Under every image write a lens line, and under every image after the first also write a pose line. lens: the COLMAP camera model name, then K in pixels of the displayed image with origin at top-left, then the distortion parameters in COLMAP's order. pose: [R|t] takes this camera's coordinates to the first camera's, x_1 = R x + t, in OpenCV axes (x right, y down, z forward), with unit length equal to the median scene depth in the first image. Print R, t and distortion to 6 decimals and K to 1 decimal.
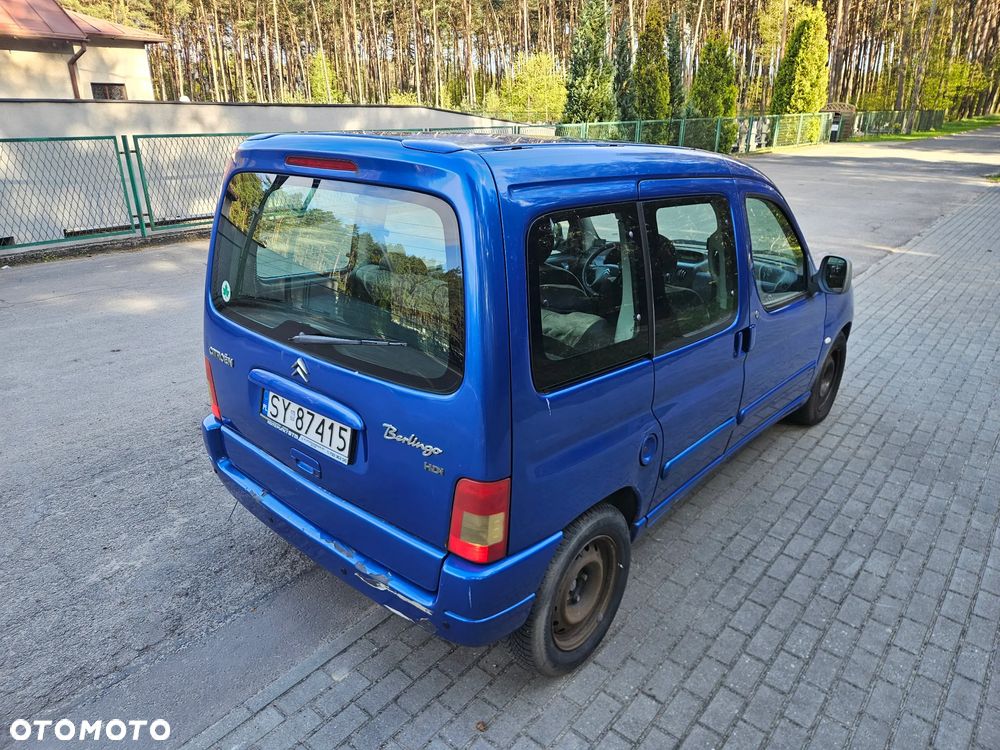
lens RADIAL K [[666.2, 0, 498.2], [0, 666.2, 377.5], [0, 0, 1]] dist [0.072361, -0.054792]
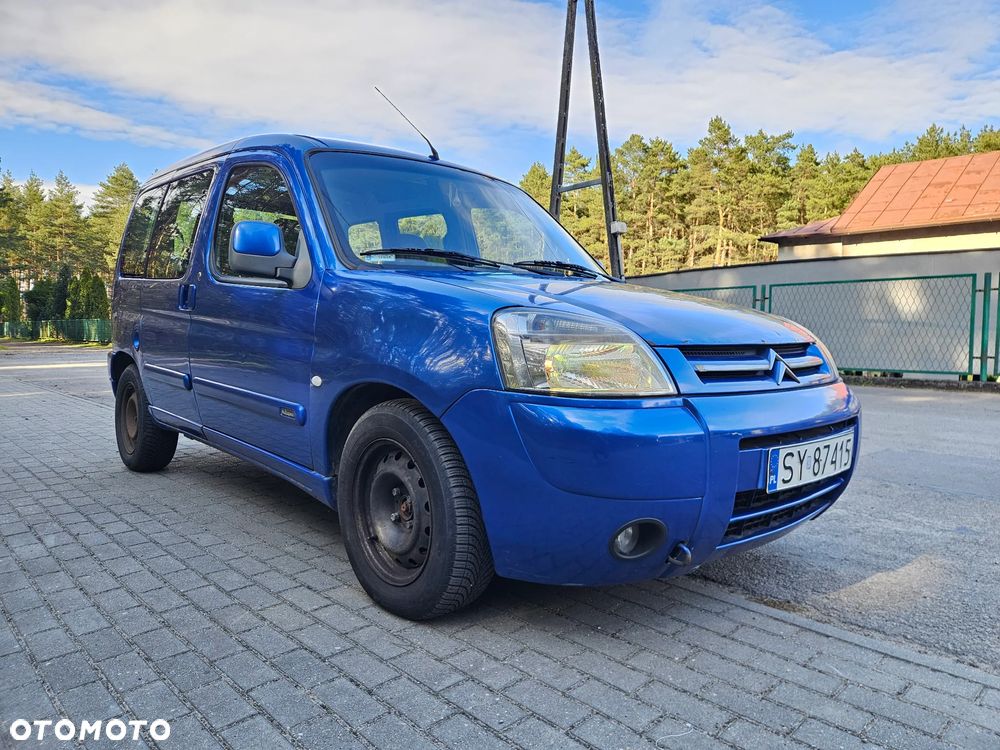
lens RADIAL K [[670.9, 0, 502.9], [0, 670.9, 371.2], [0, 0, 1]] dist [0.069358, -0.053449]
pose [[-0.115267, 0.049066, -0.992122, 1.411217], [-0.377581, 0.921646, 0.089449, -0.234448], [0.918774, 0.384917, -0.087709, 1.634024]]
